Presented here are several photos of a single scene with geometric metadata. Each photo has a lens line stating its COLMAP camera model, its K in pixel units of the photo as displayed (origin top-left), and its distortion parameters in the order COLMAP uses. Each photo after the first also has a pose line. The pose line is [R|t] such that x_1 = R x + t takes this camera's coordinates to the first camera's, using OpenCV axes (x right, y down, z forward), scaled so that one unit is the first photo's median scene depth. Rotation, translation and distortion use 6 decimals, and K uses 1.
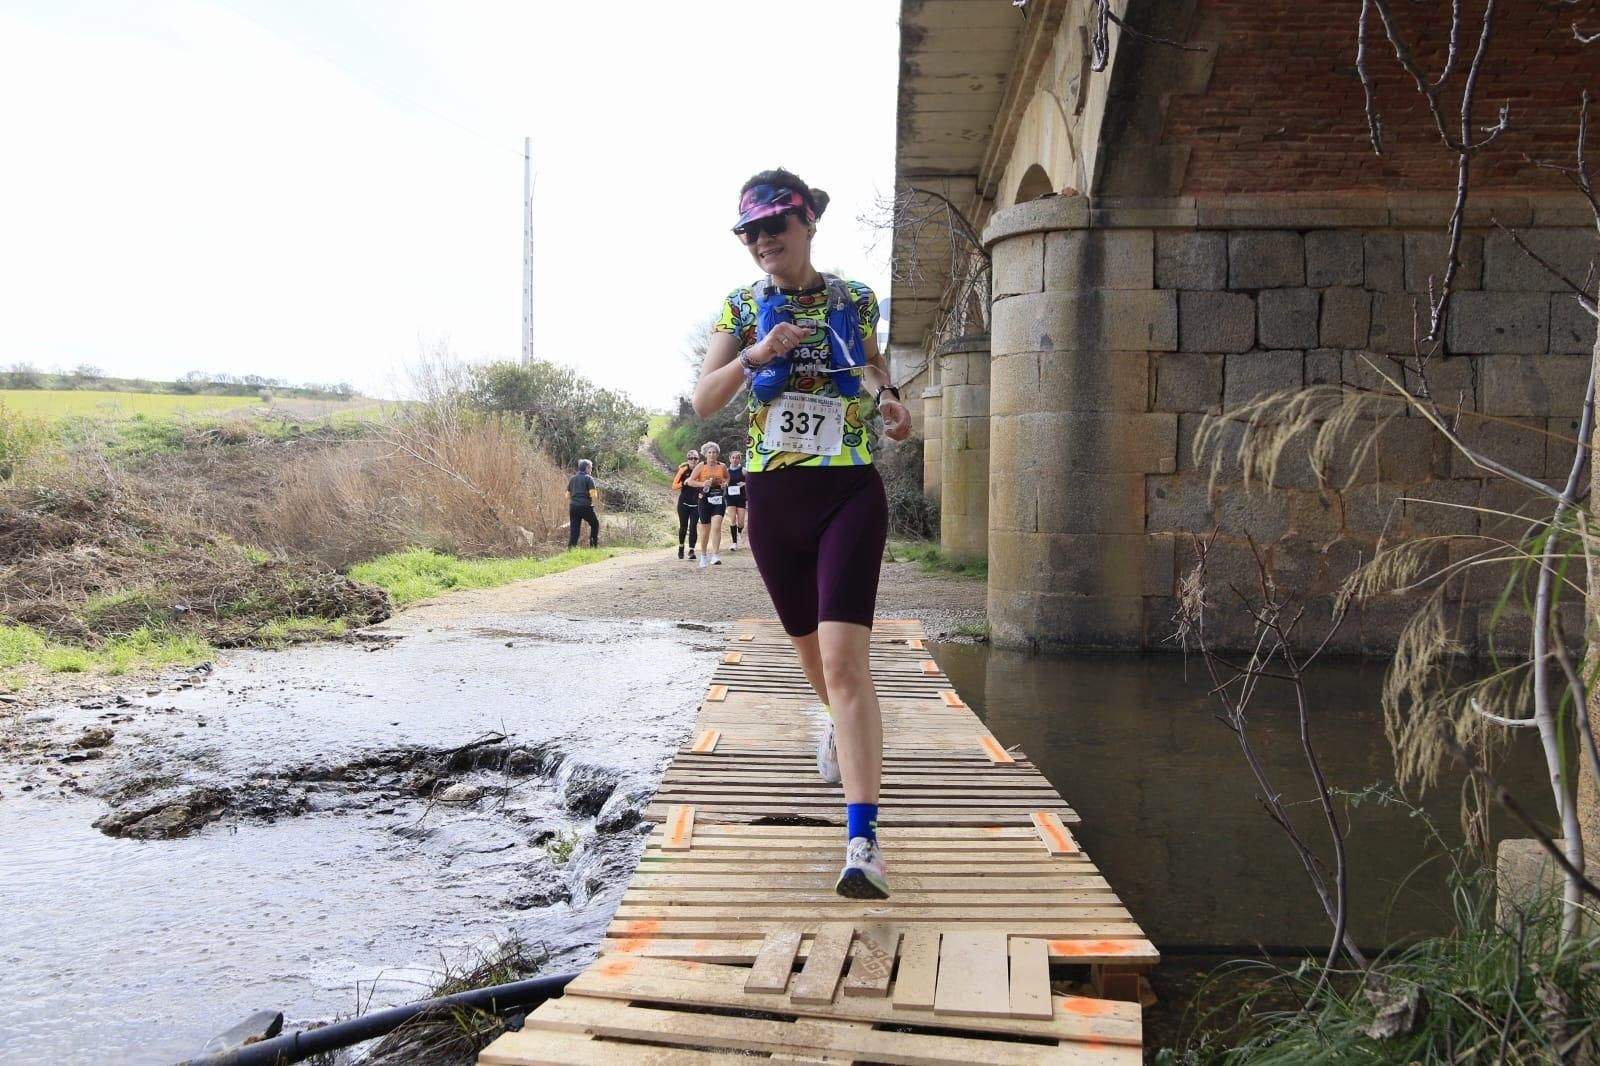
lens RADIAL K [[1259.5, 0, 800.2], [0, 1259.5, 530.7], [0, 0, 1]] dist [-0.017030, 0.001801]
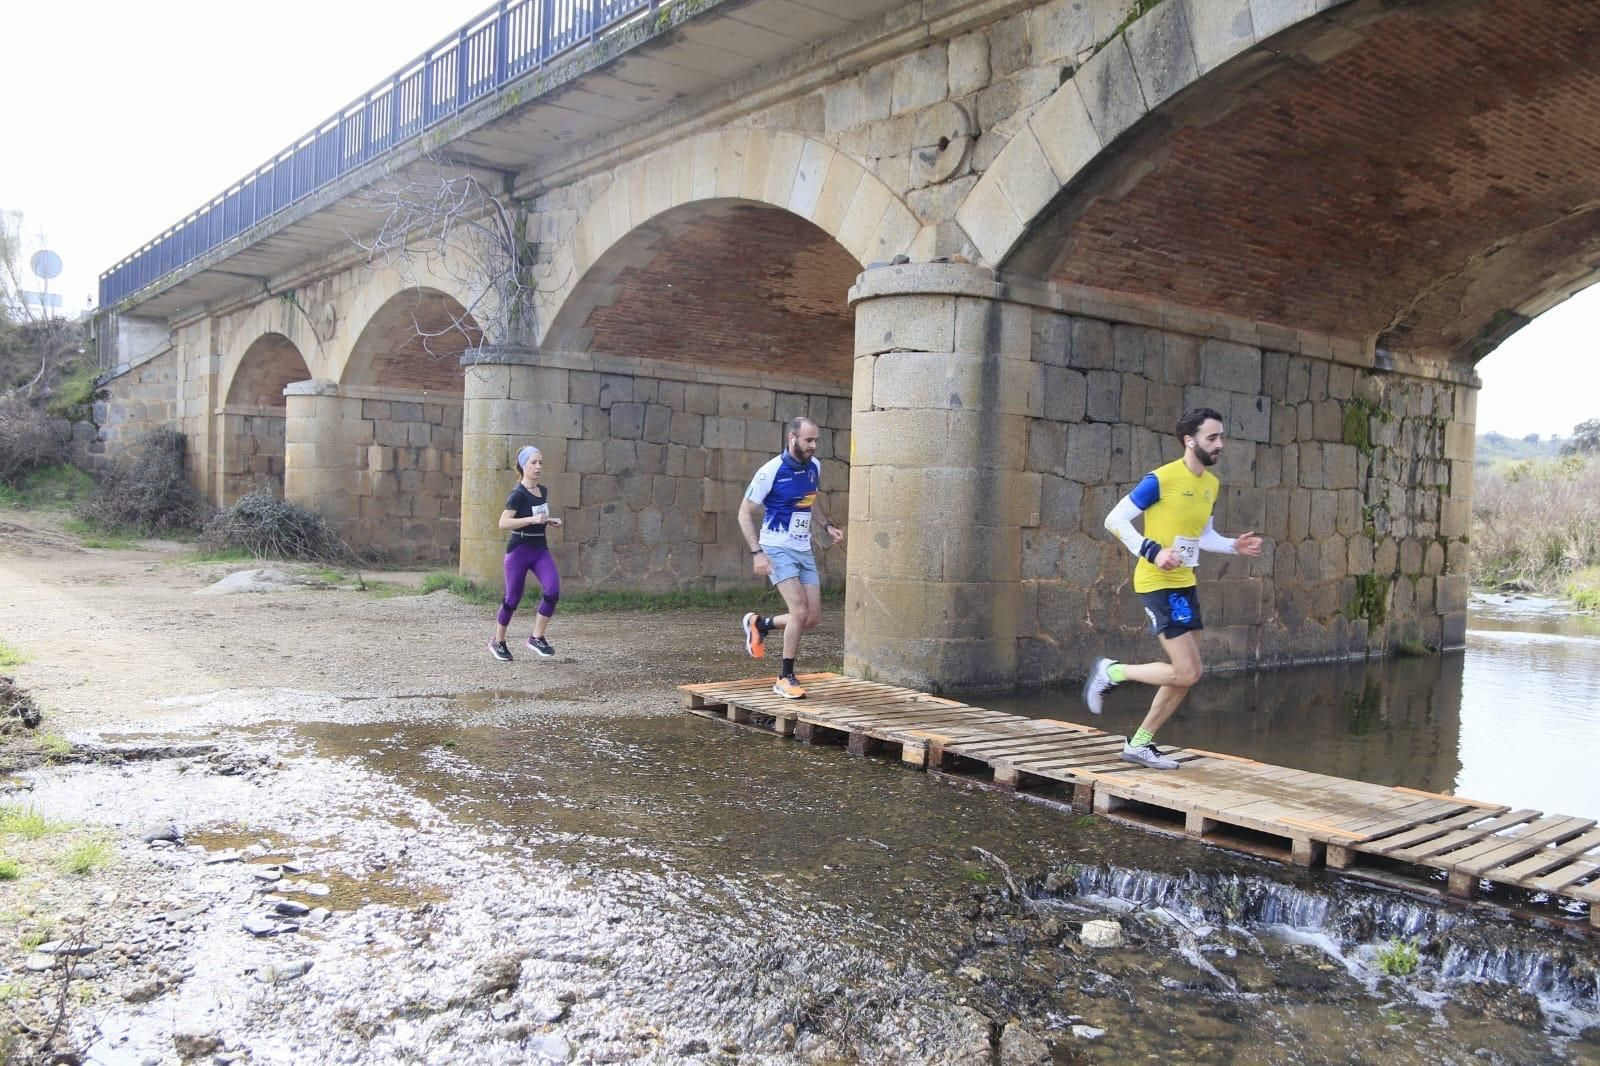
lens RADIAL K [[1310.1, 0, 796.9], [0, 1310.1, 529.3], [0, 0, 1]] dist [-0.056943, 0.009543]
pose [[0.742596, 0.003015, 0.669733, -0.646342], [-0.005480, 0.999984, 0.001574, -0.044423], [-0.669717, -0.004839, 0.742601, 0.282659]]
